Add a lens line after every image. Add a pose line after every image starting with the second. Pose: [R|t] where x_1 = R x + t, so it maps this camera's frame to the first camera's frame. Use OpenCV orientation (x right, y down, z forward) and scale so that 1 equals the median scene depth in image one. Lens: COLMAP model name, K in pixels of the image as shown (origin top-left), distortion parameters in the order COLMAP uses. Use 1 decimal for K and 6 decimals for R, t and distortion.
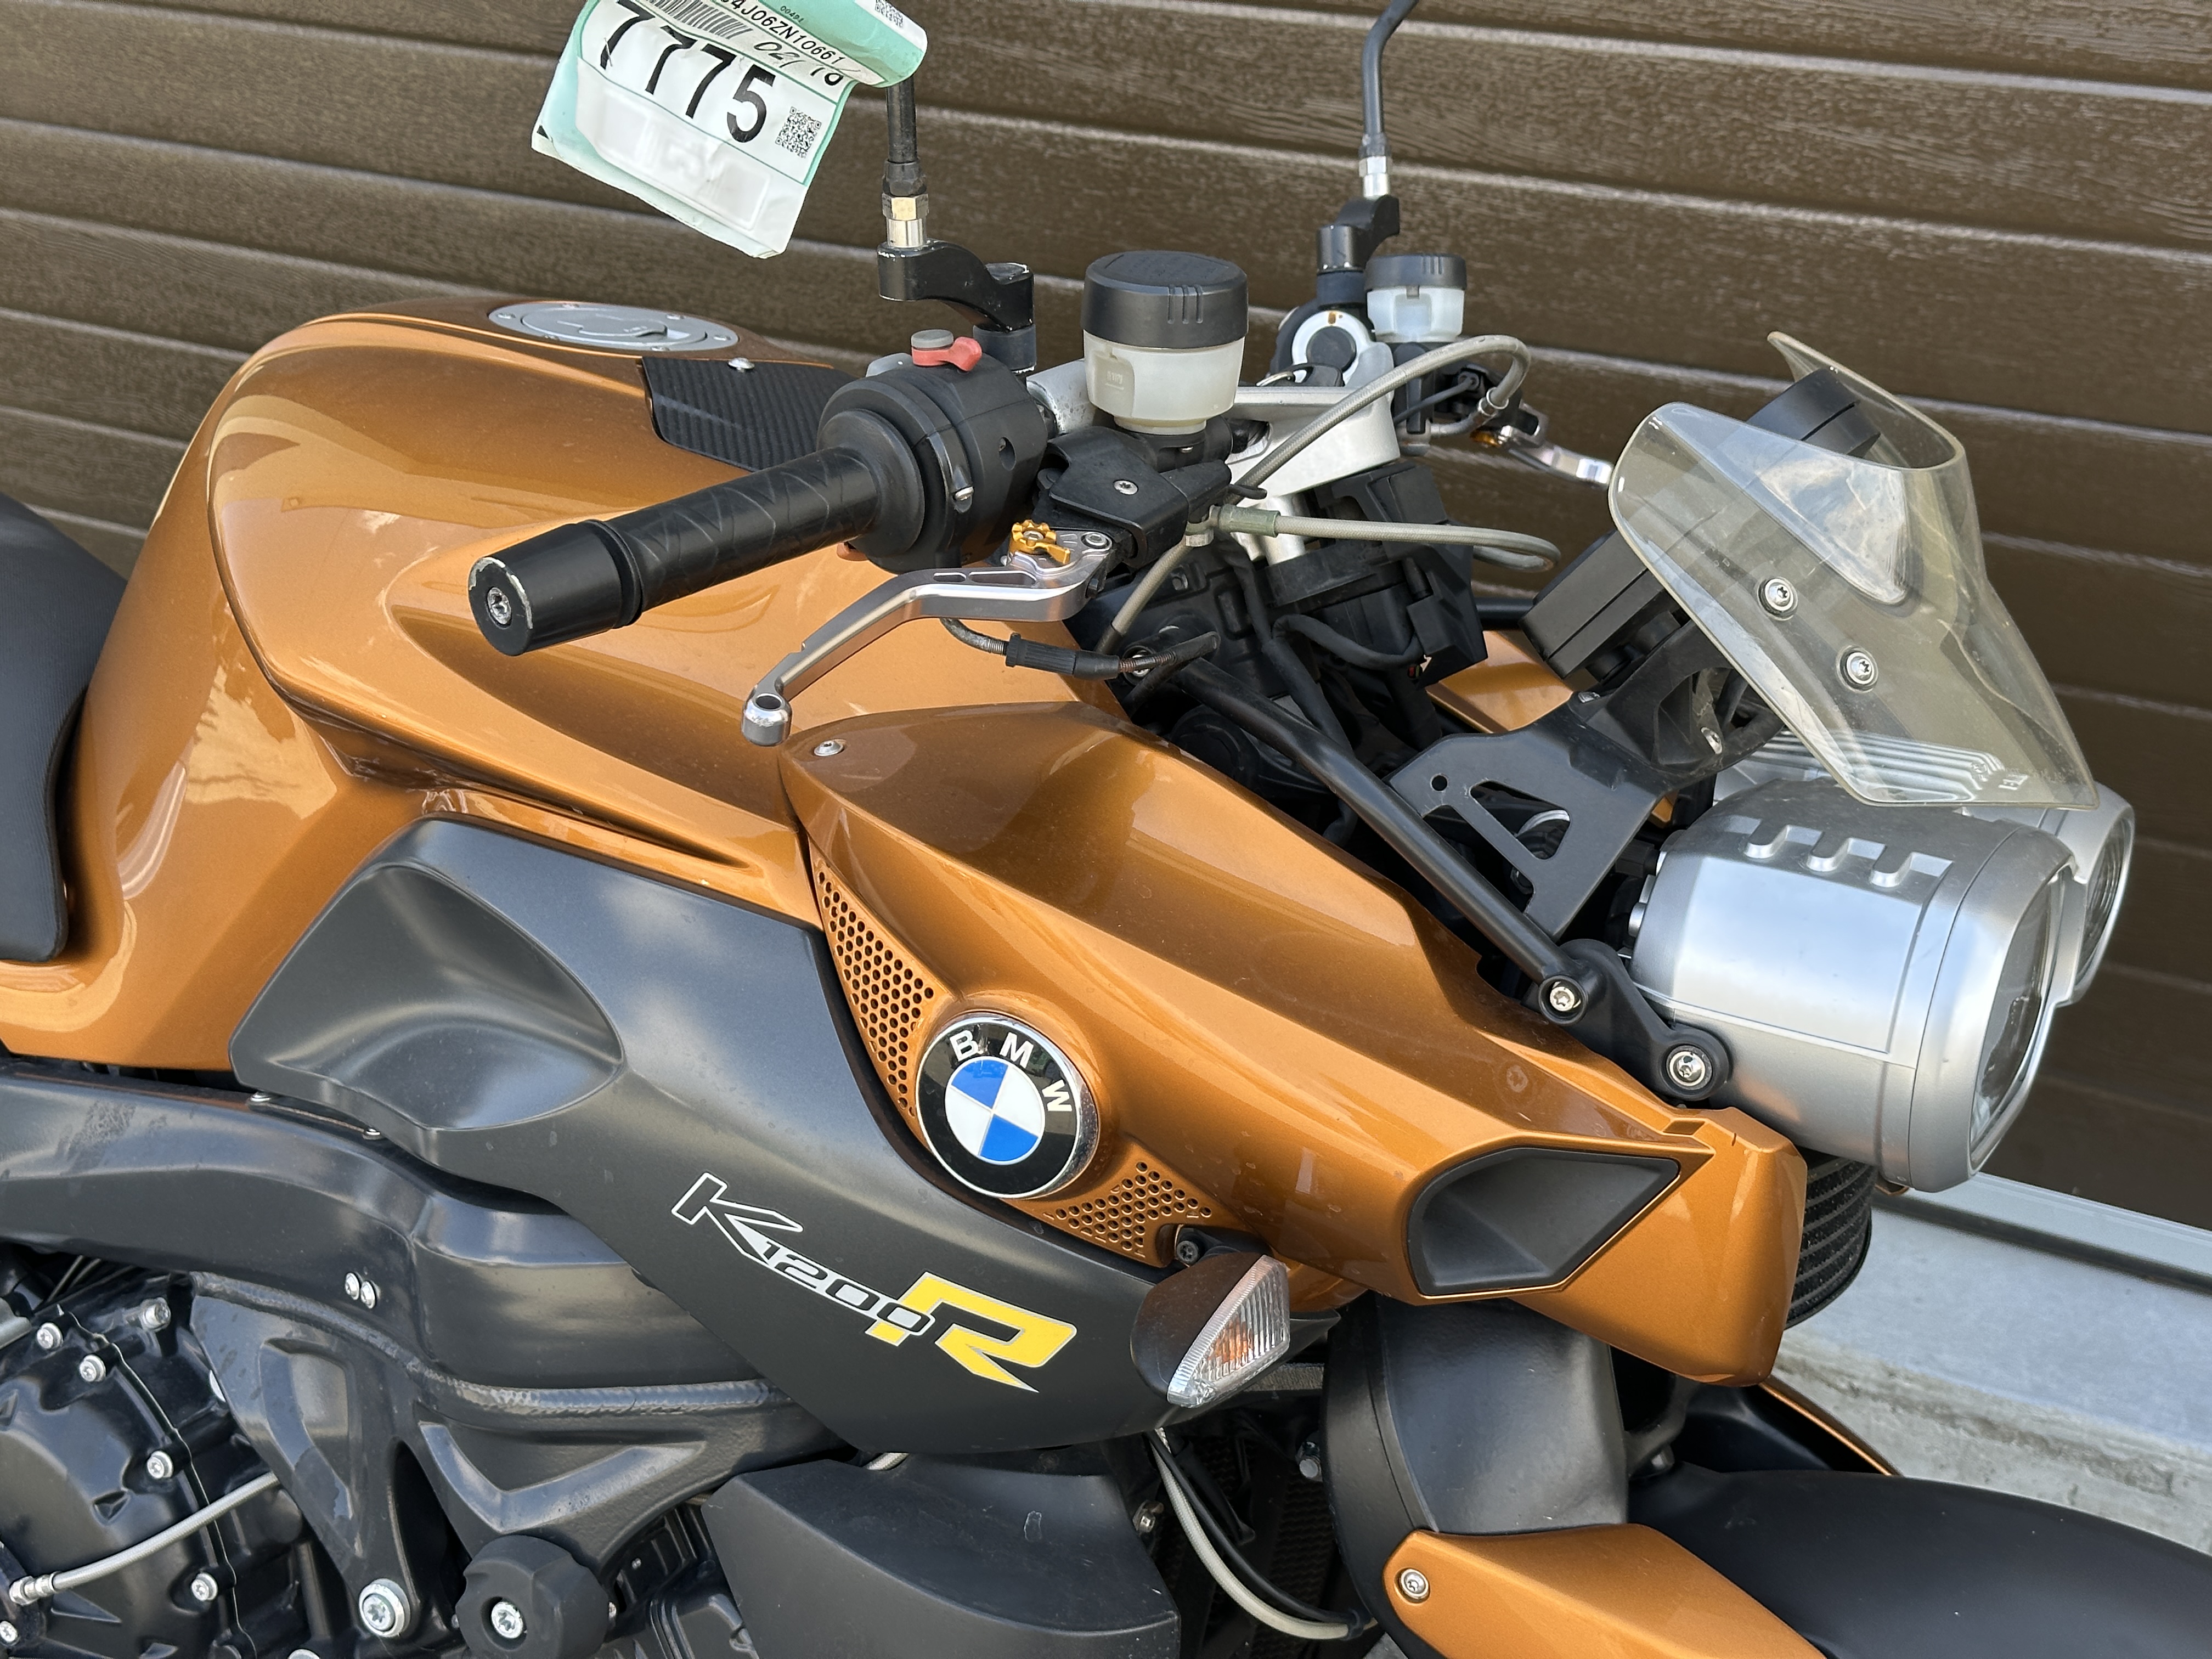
lens RADIAL K [[3082.0, 0, 1113.6], [0, 3082.0, 849.8], [0, 0, 1]] dist [0.189851, -0.421580]
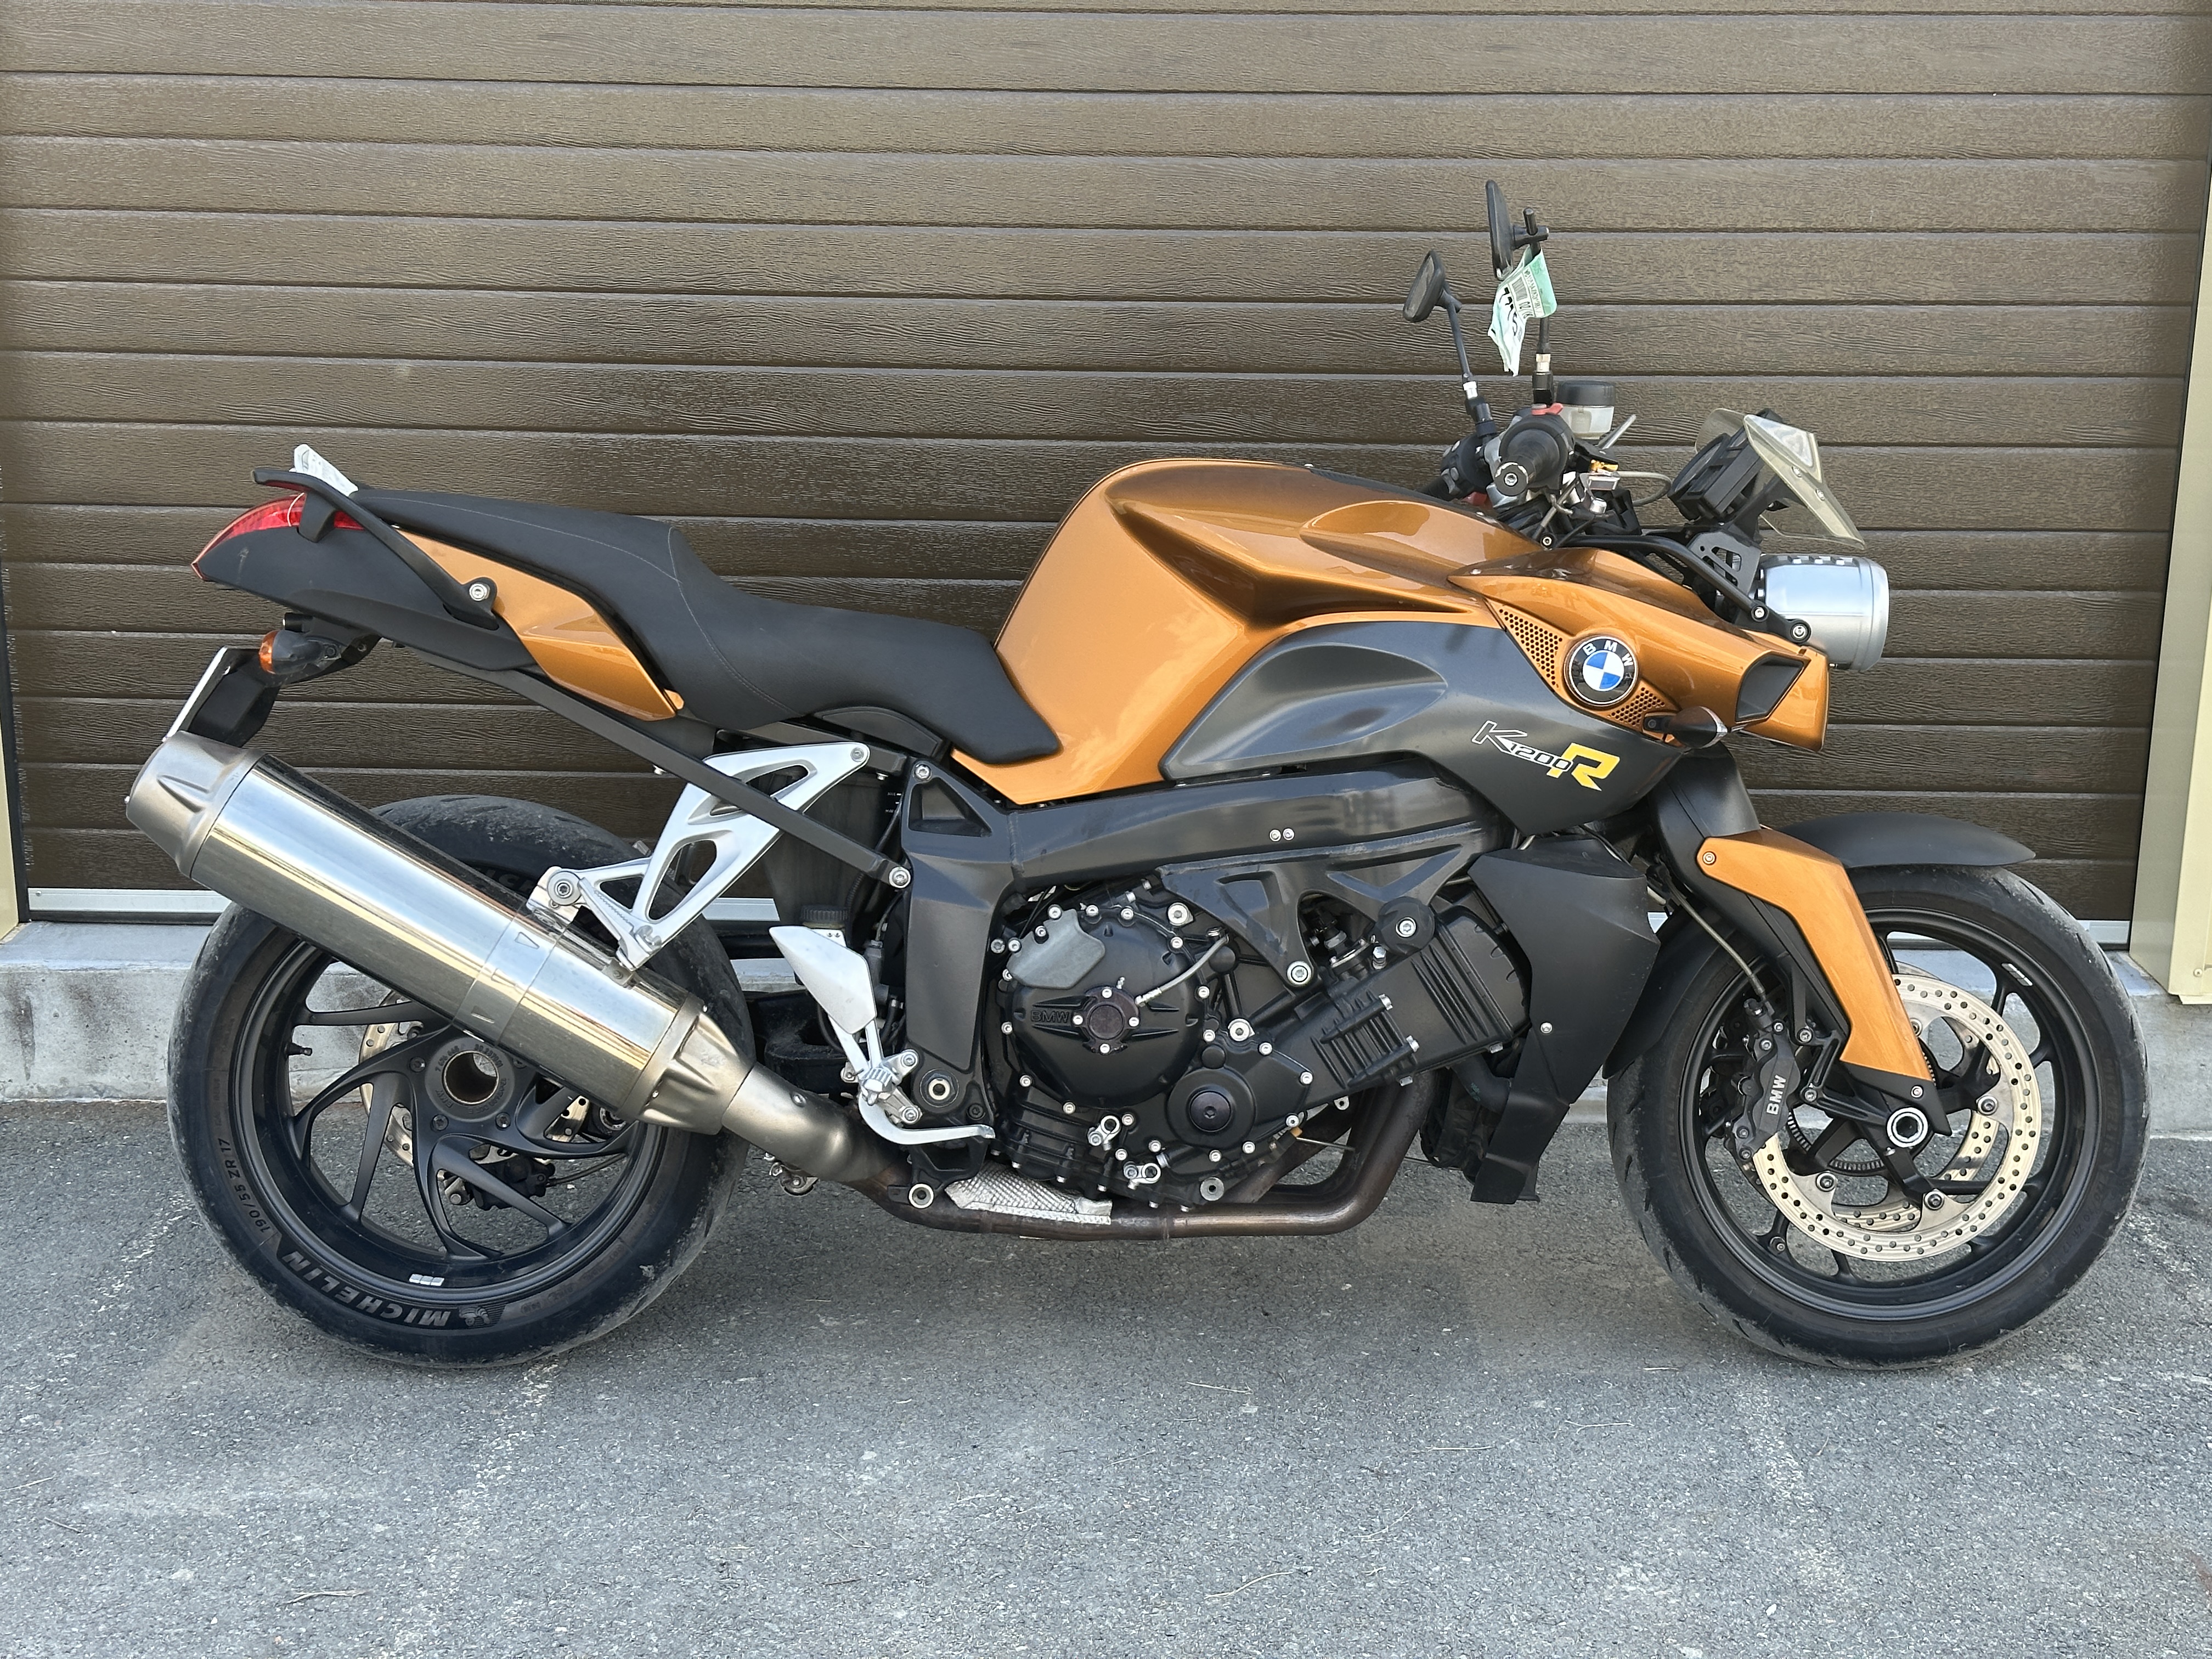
lens RADIAL K [[3052.8, 0, 1092.5], [0, 3052.8, 844.1], [0, 0, 1]] dist [0.166312, -0.274486]
pose [[0.882055, -0.110496, 0.458006, -0.961953], [0.189272, 0.973322, -0.129694, 0.282462], [-0.431456, 0.201085, 0.879438, -0.672568]]
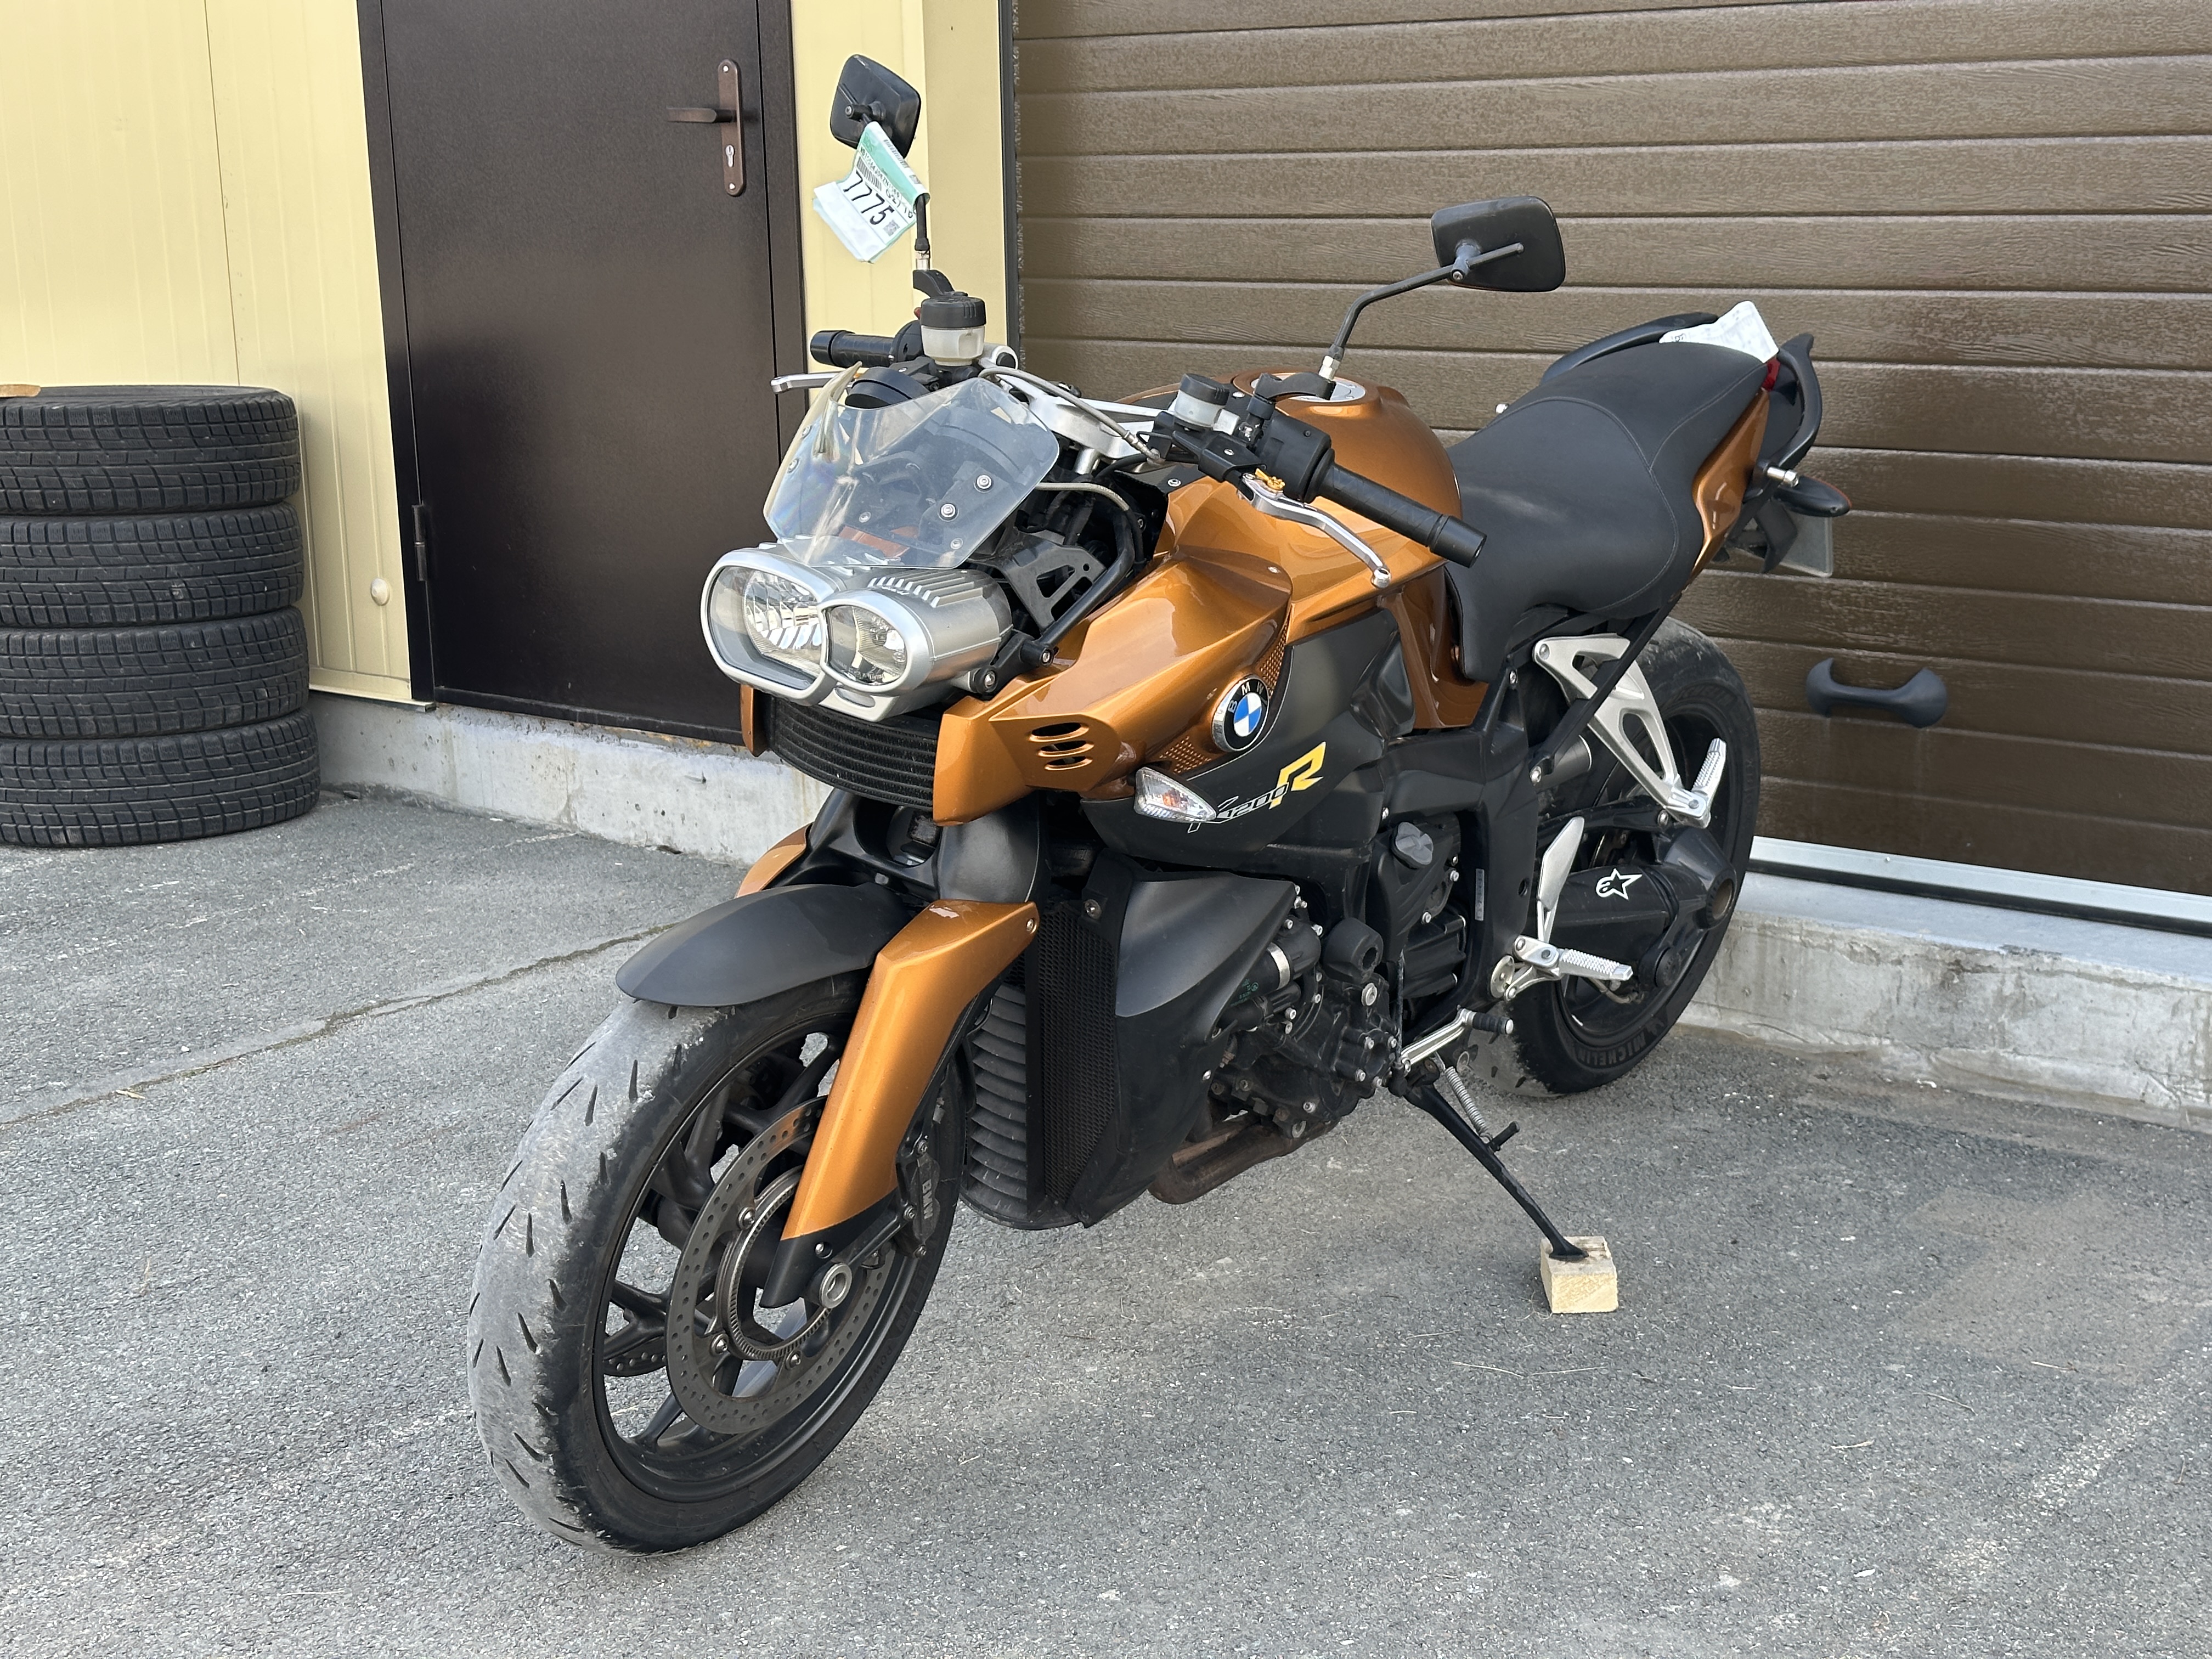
lens RADIAL K [[3126.8, 0, 1093.3], [0, 3126.8, 845.0], [0, 0, 1]] dist [0.265609, -0.635943]
pose [[0.987342, 0.015268, -0.157869, -0.172148], [-0.046464, 0.979531, -0.195860, 0.480711], [0.151647, 0.200716, 0.967841, -0.916227]]
